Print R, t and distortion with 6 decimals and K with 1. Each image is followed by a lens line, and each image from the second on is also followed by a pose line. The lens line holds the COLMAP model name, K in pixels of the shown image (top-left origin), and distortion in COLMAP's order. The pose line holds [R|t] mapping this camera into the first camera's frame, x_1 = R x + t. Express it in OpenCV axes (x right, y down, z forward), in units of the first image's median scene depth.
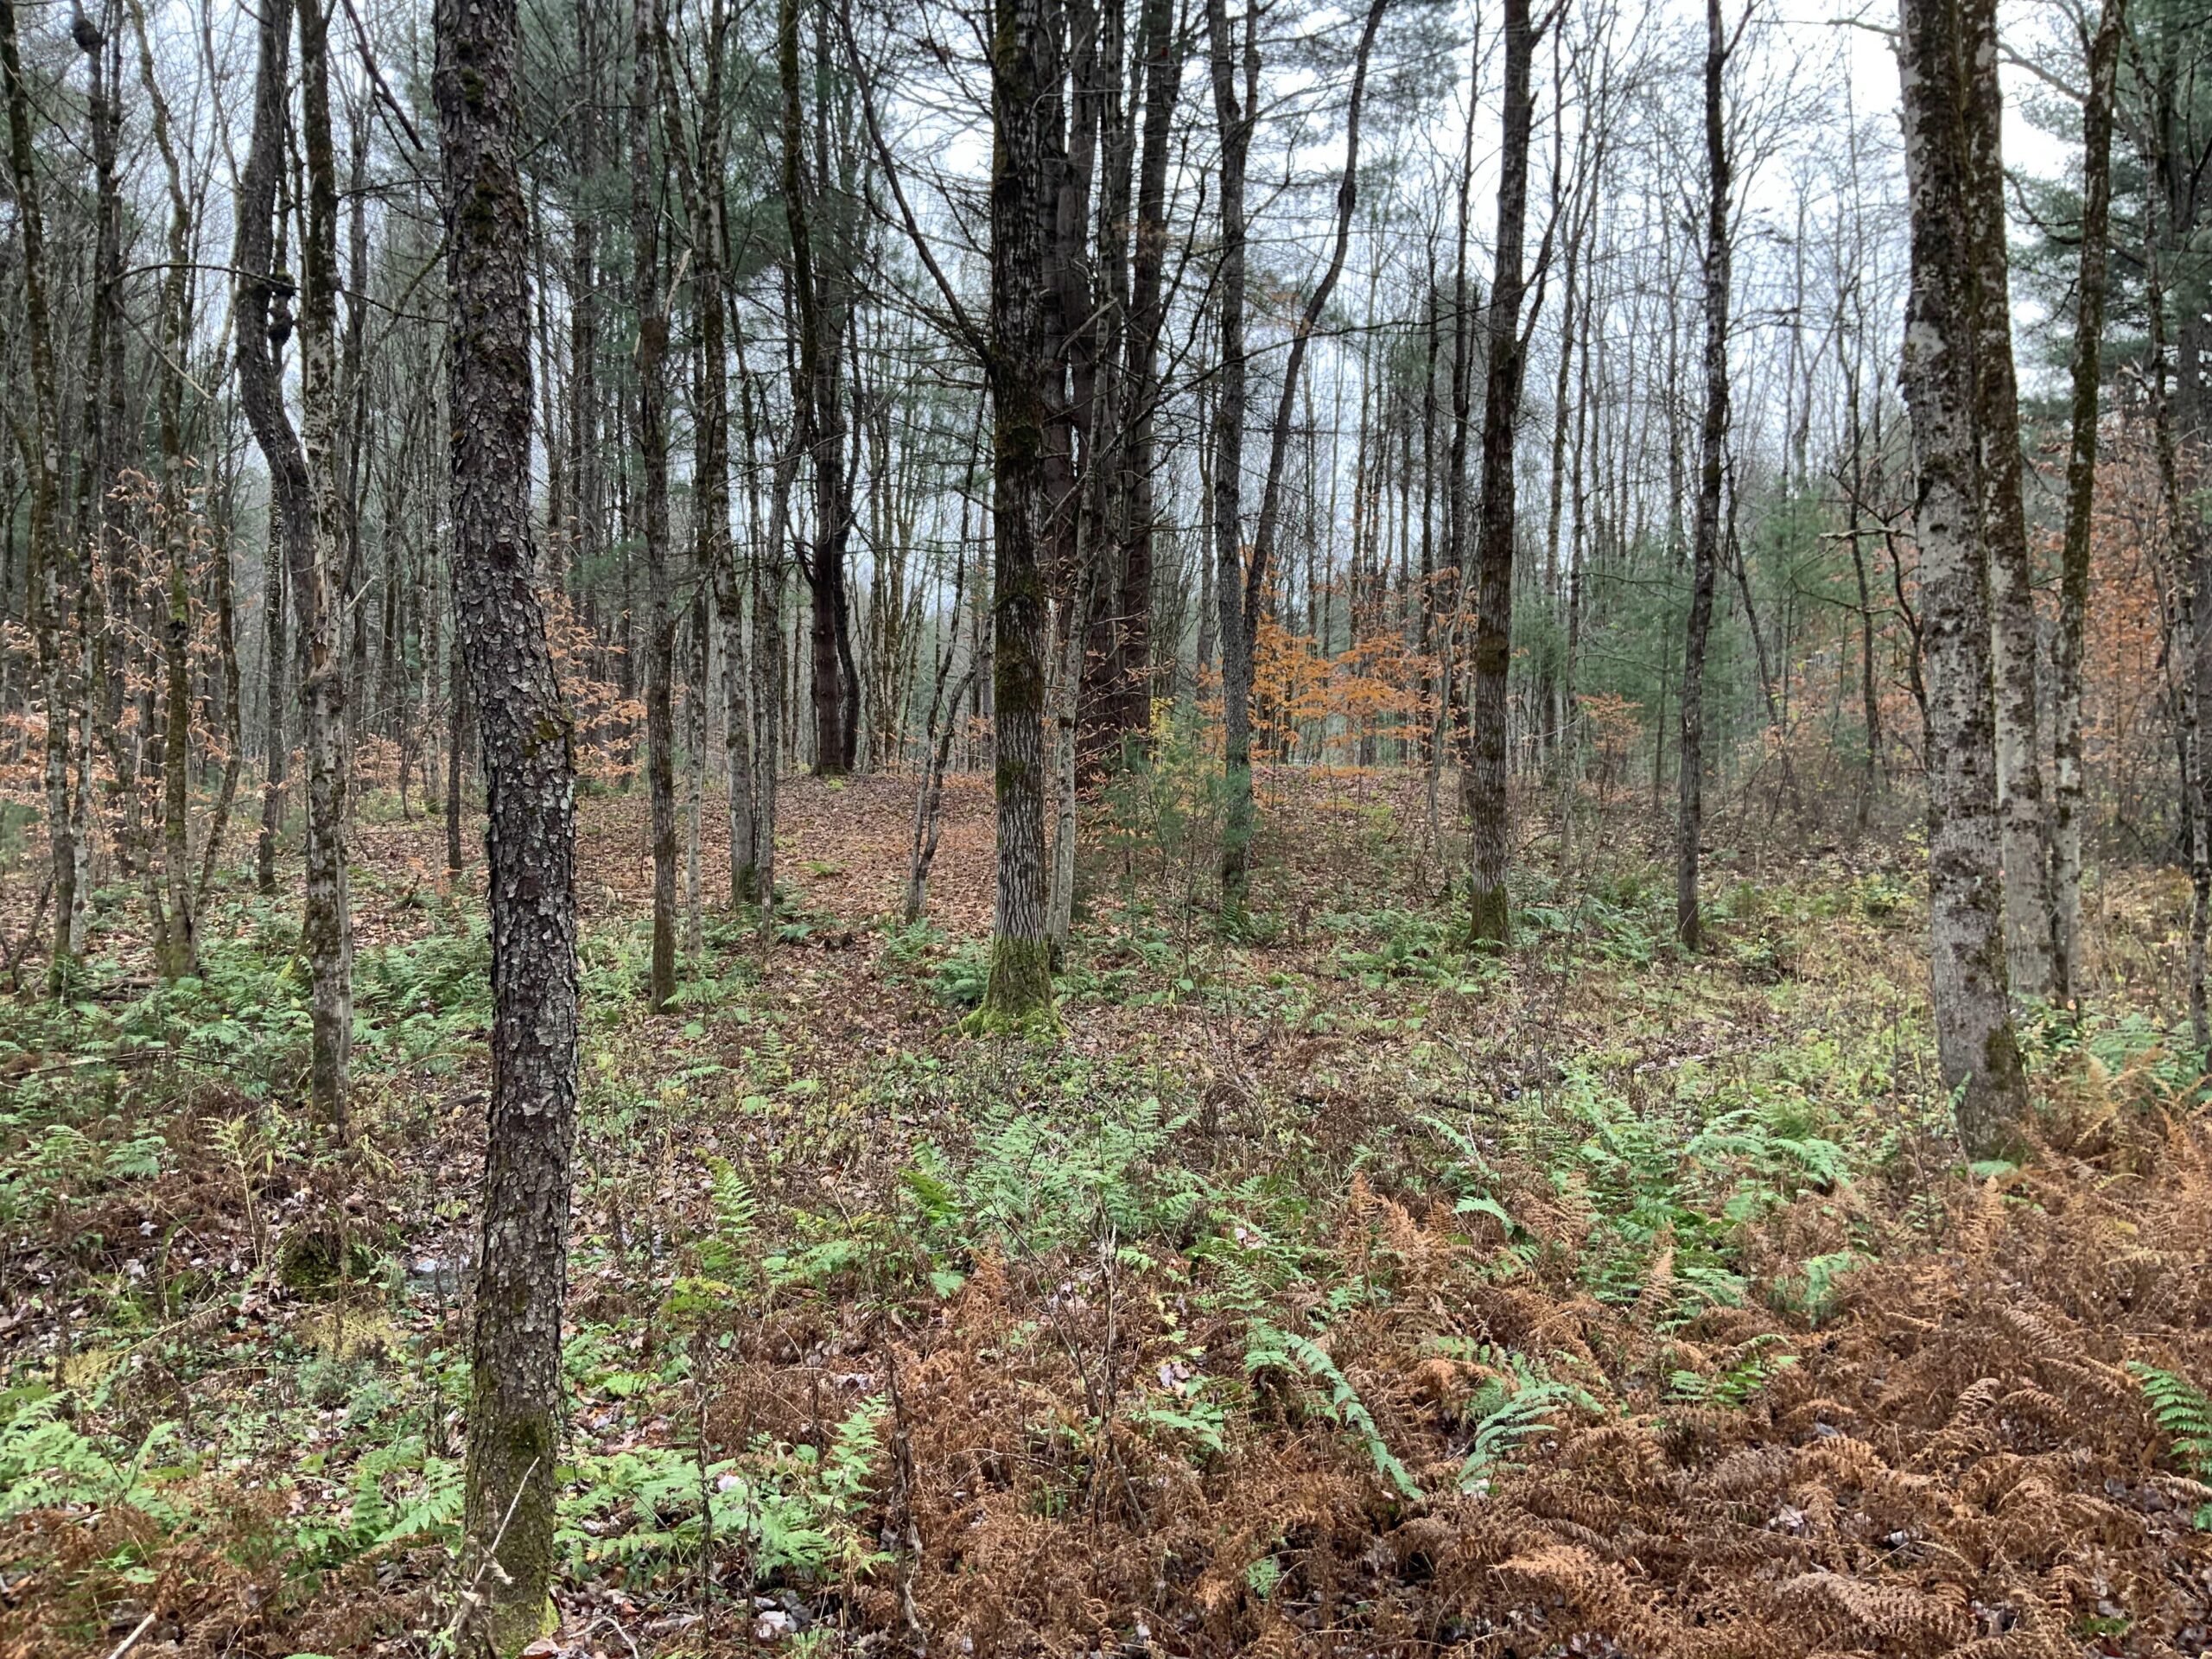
lens RADIAL K [[1823.6, 0, 1106.0], [0, 1823.6, 829.5], [0, 0, 1]] dist [0.073870, -0.147164]
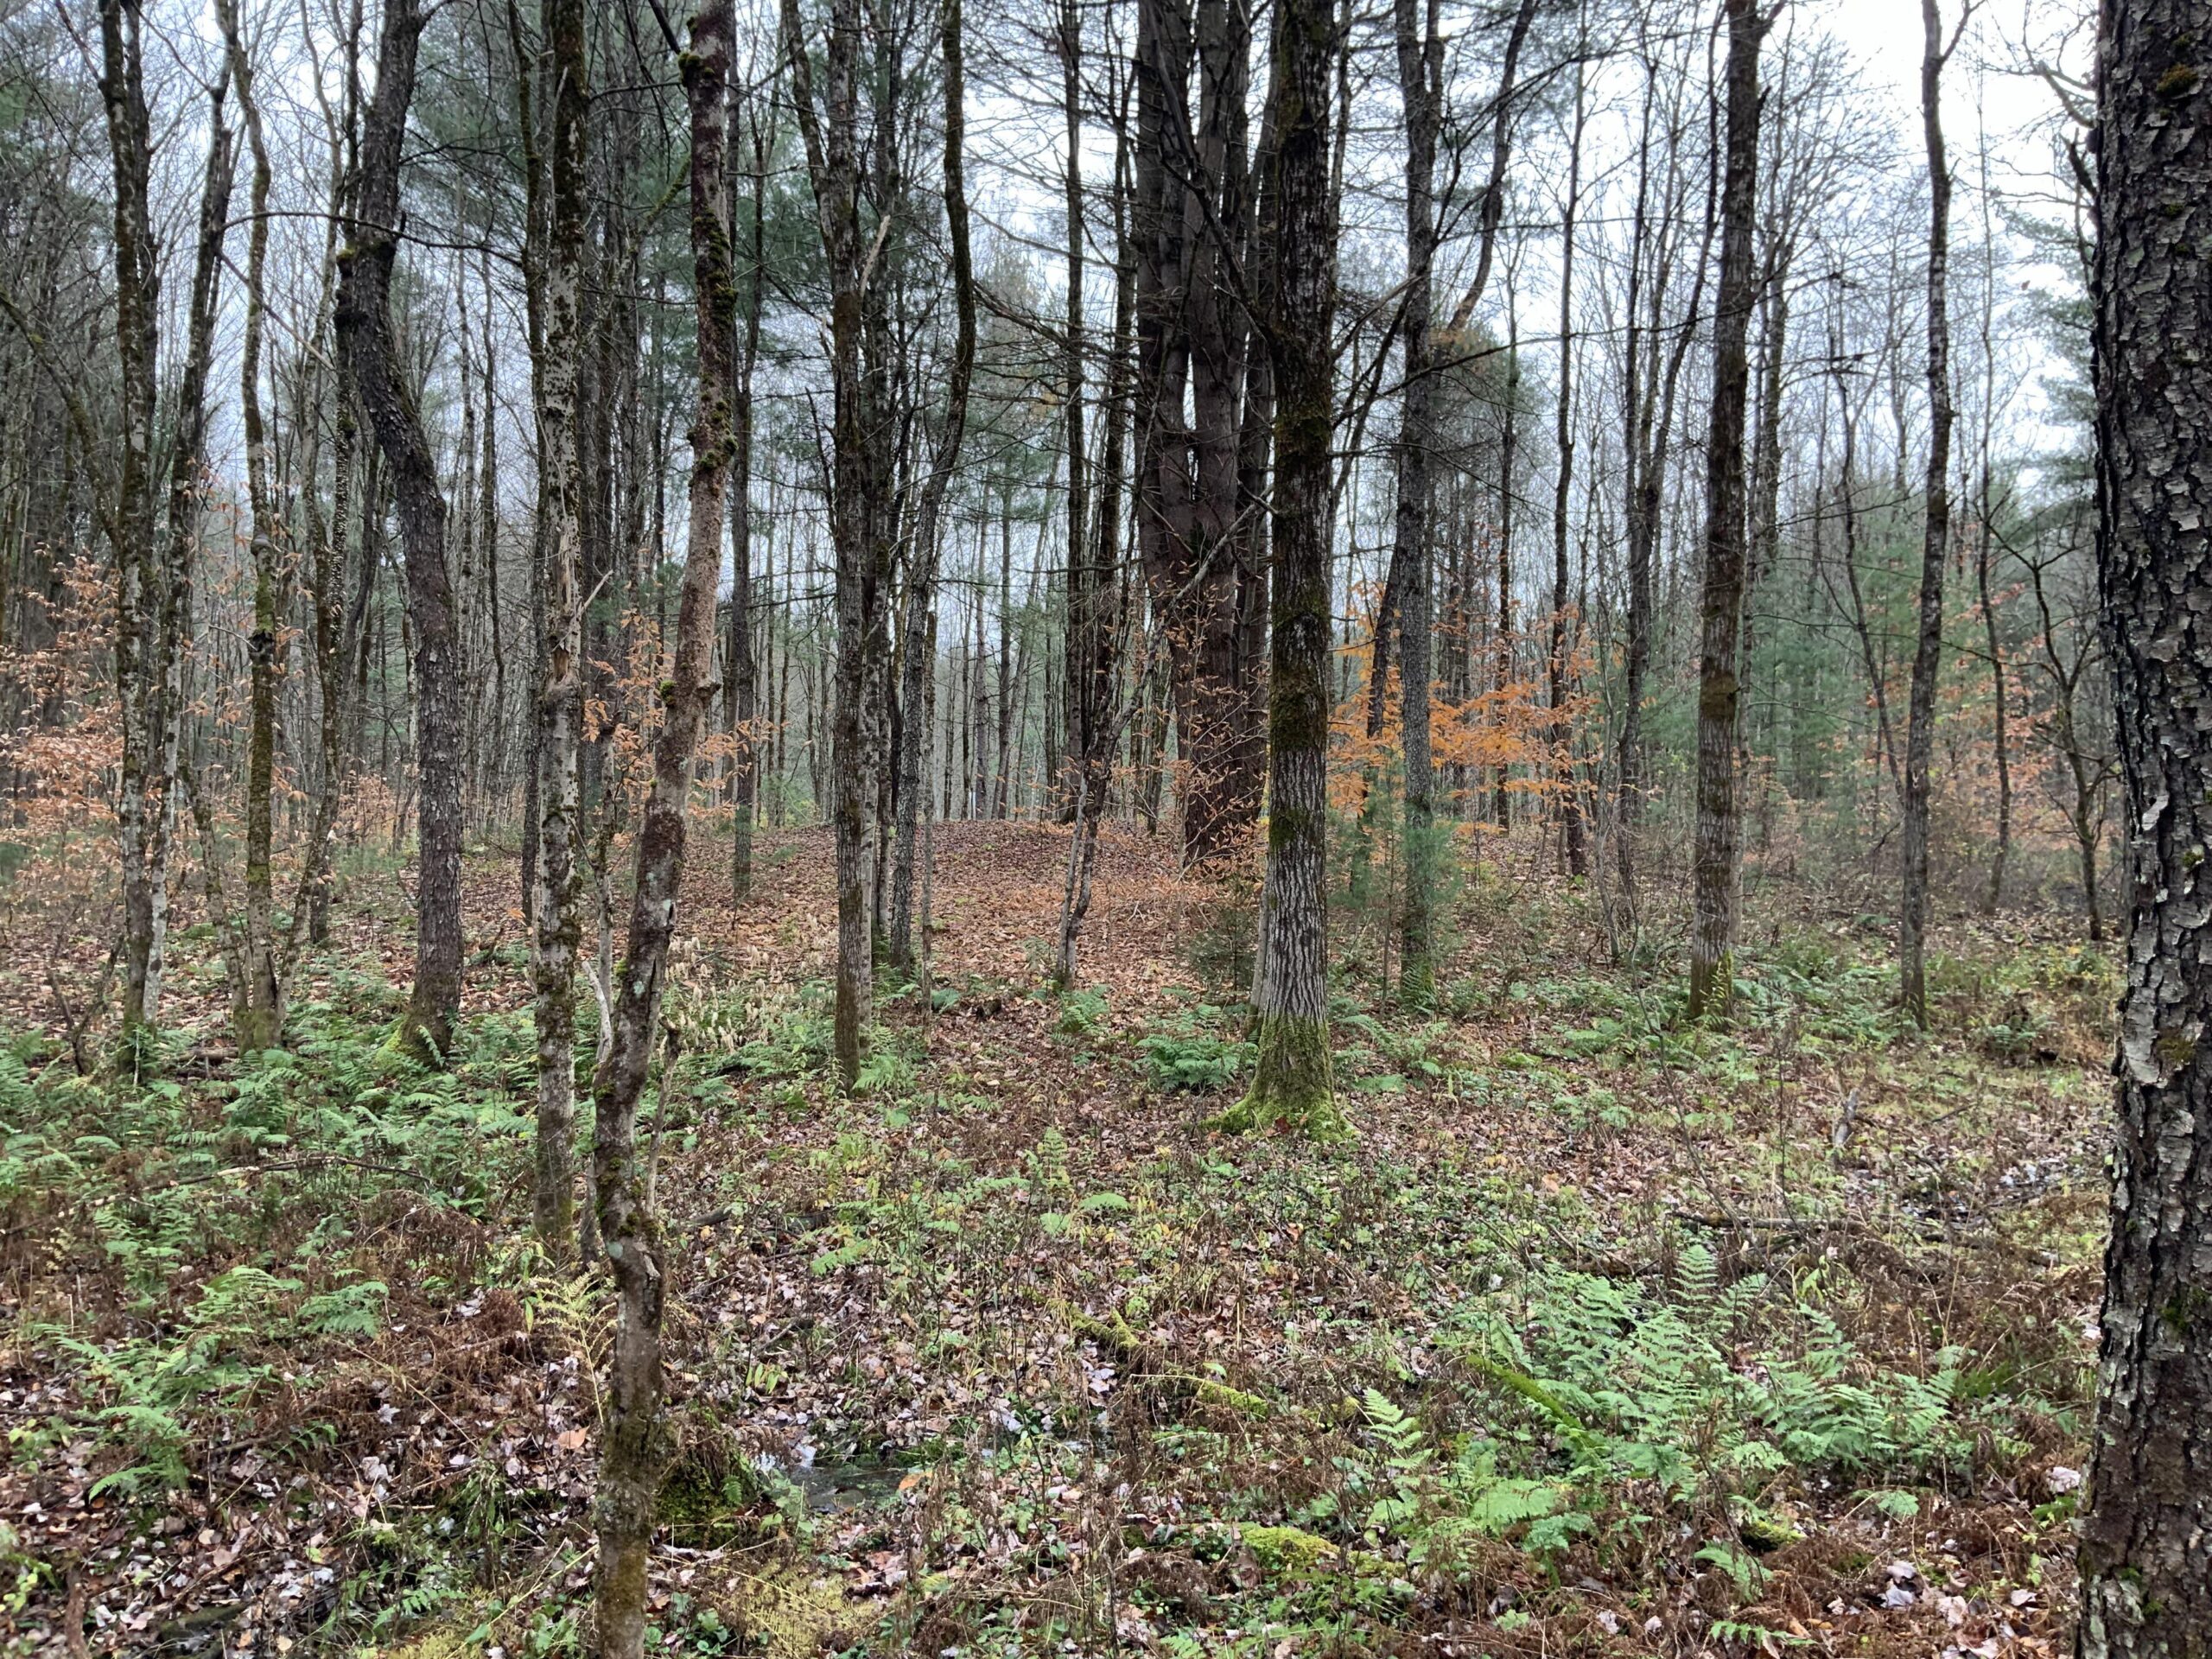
lens RADIAL K [[1820.6, 0, 1097.5], [0, 1820.6, 826.0], [0, 0, 1]] dist [0.118018, -0.245289]
pose [[0.999278, 0.014074, 0.035294, -0.158928], [-0.013026, 0.999472, -0.029768, -0.002467], [-0.035694, 0.029287, 0.998934, 0.139473]]
